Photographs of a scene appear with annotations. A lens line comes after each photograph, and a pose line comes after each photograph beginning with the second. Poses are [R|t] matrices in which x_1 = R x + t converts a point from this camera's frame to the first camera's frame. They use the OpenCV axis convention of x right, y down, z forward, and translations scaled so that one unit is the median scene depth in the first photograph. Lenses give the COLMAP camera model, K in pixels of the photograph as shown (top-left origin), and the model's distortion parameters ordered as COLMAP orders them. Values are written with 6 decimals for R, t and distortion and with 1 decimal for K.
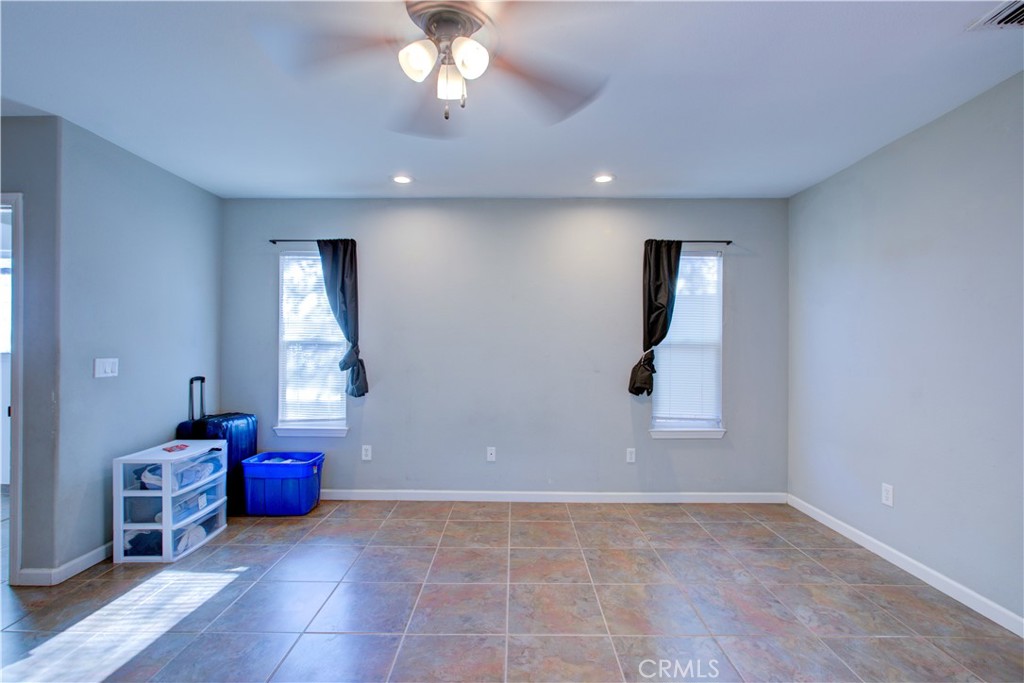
lens RADIAL K [[471.4, 0, 508.3], [0, 471.4, 345.8], [0, 0, 1]] dist [-0.005496, 0.001143]
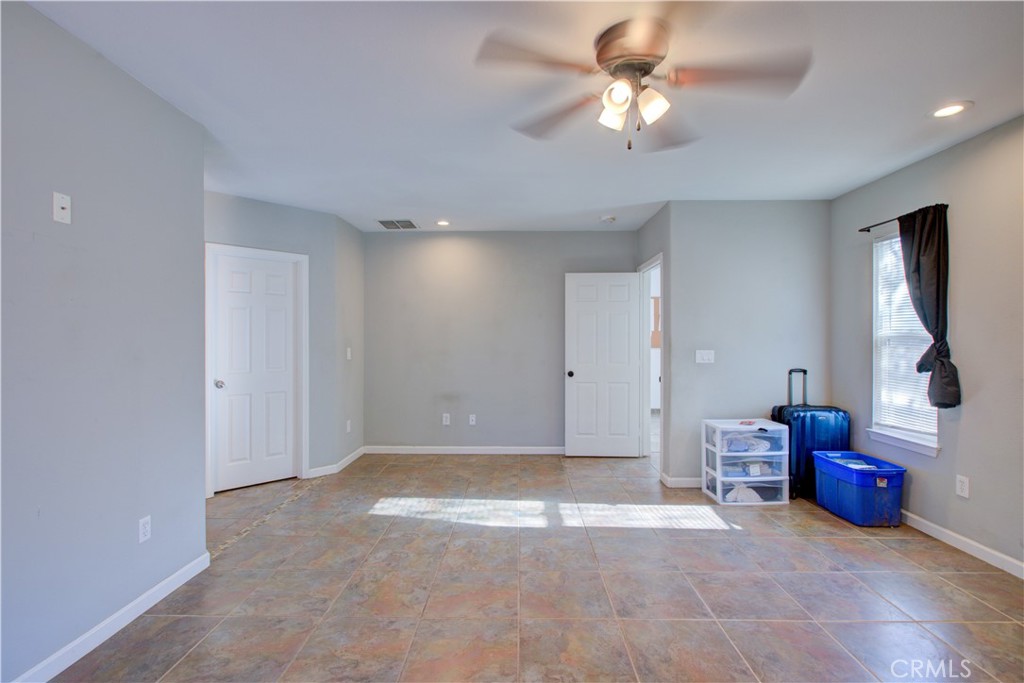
lens RADIAL K [[467.9, 0, 514.4], [0, 467.9, 340.2], [0, 0, 1]] dist [0.001413, 0.000857]
pose [[0.002714, -0.002849, -0.999992, 0.489388], [0.000021, 0.999996, -0.002849, -0.000153], [0.999996, -0.000013, 0.002714, 0.333018]]
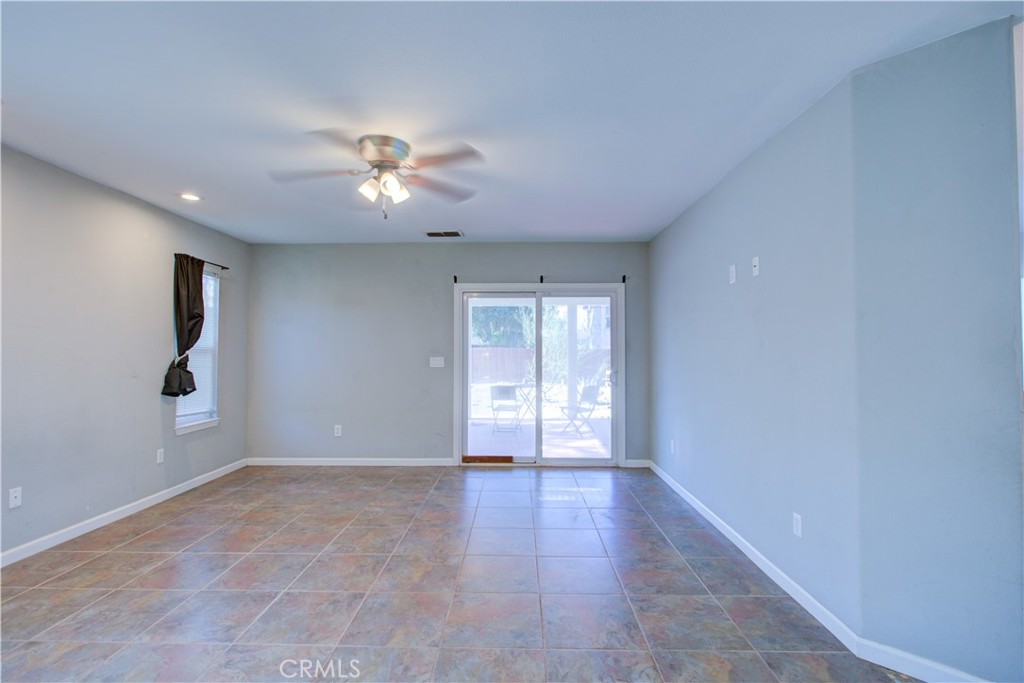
lens RADIAL K [[471.4, 0, 508.3], [0, 471.4, 345.8], [0, 0, 1]] dist [-0.005496, 0.001143]
pose [[0.008612, 0.009937, 0.999914, -0.858473], [-0.001682, 0.999949, -0.009923, -0.001429], [-0.999962, -0.001597, 0.008628, 0.251708]]
